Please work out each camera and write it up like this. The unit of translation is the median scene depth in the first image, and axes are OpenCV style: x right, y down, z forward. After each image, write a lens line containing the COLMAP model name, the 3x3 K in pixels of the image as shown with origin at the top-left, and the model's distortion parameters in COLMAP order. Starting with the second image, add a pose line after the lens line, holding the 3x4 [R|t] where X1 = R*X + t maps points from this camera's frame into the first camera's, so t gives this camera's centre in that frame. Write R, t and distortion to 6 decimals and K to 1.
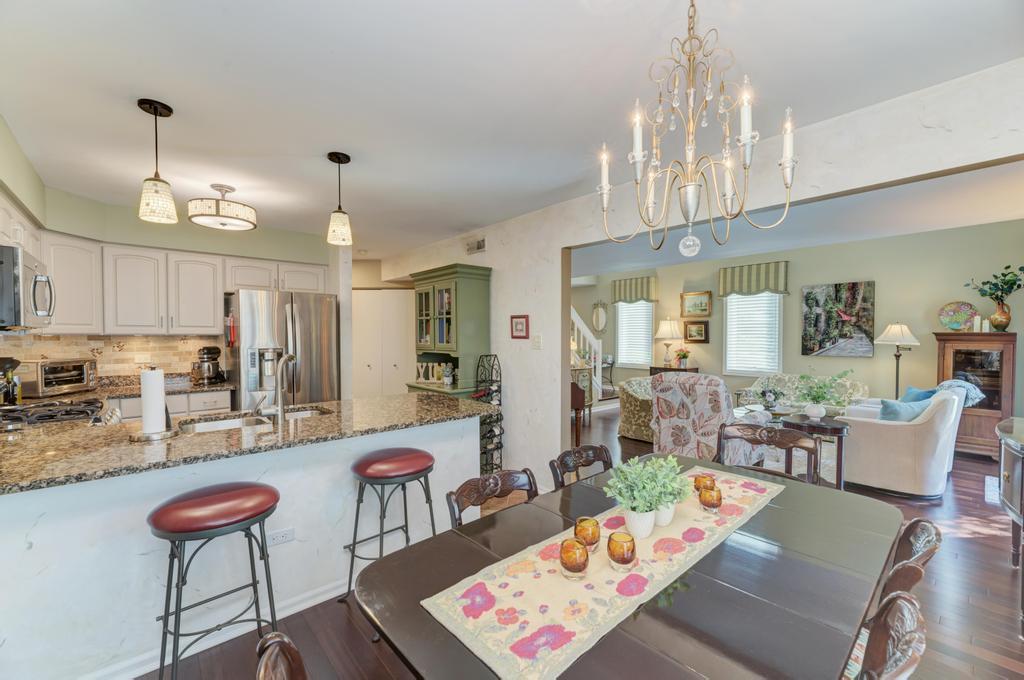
lens RADIAL K [[417.5, 0, 512.2], [0, 417.5, 344.8], [0, 0, 1]] dist [0.004955, -0.002162]
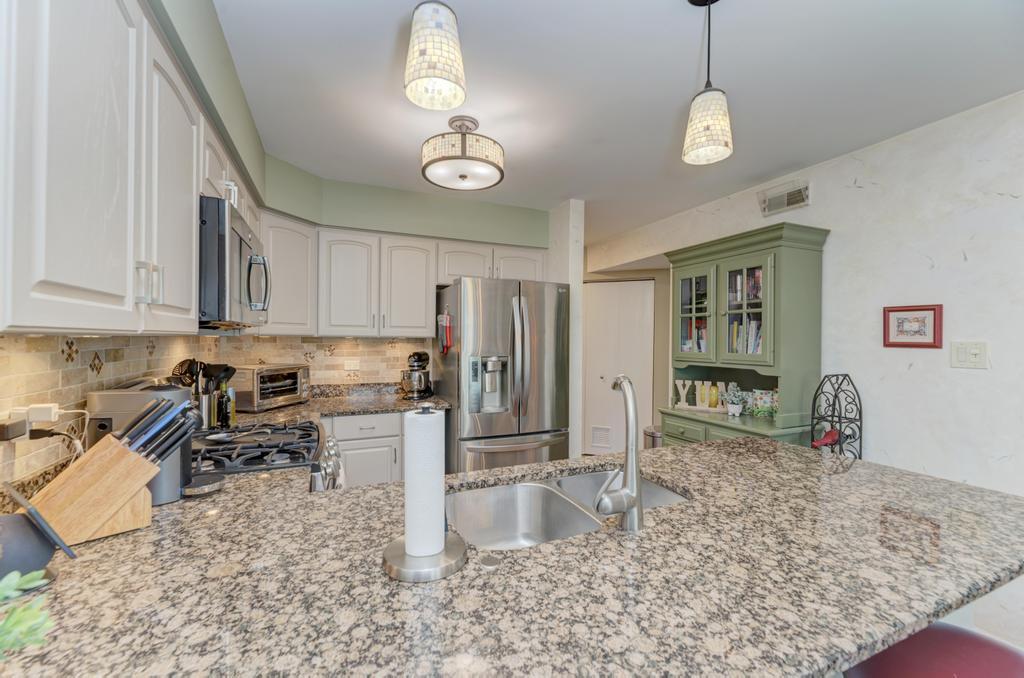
lens RADIAL K [[417.5, 0, 512.2], [0, 417.5, 343.8], [0, 0, 1]] dist [0.004955, -0.002162]
pose [[0.950575, 0.010898, -0.310303, -0.313263], [-0.015197, 0.999819, -0.011440, -0.005154], [0.310122, 0.015590, 0.950569, 0.296629]]
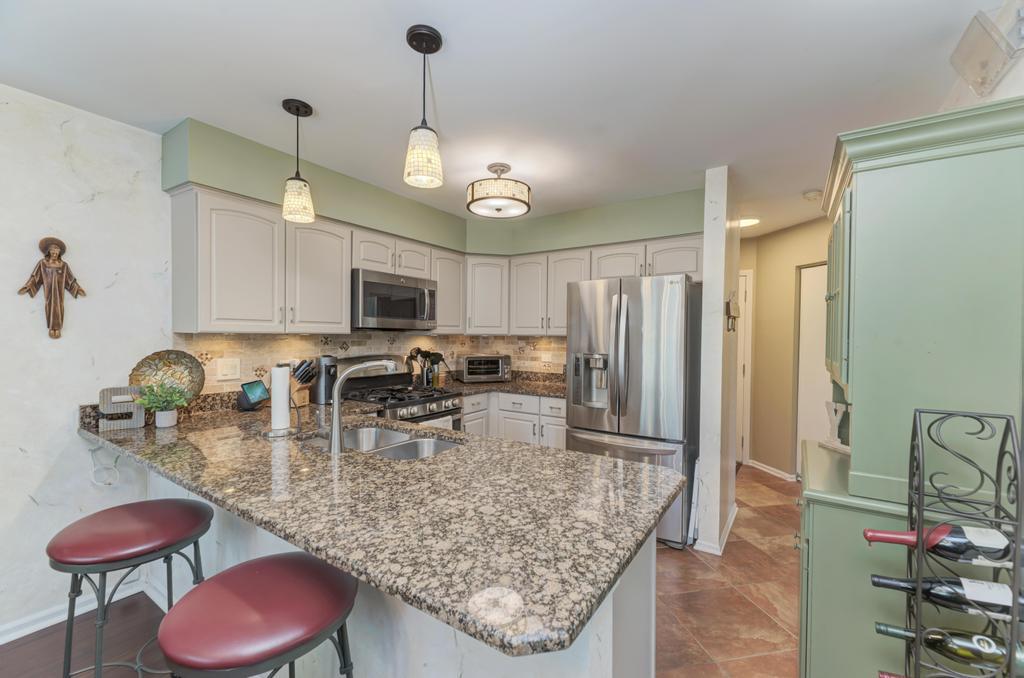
lens RADIAL K [[417.5, 0, 512.2], [0, 417.5, 343.8], [0, 0, 1]] dist [0.004955, -0.002162]
pose [[0.253613, 0.021923, -0.967057, 0.137064], [-0.033778, 0.999334, 0.013796, -0.015143], [0.966716, 0.029166, 0.254185, 0.641953]]
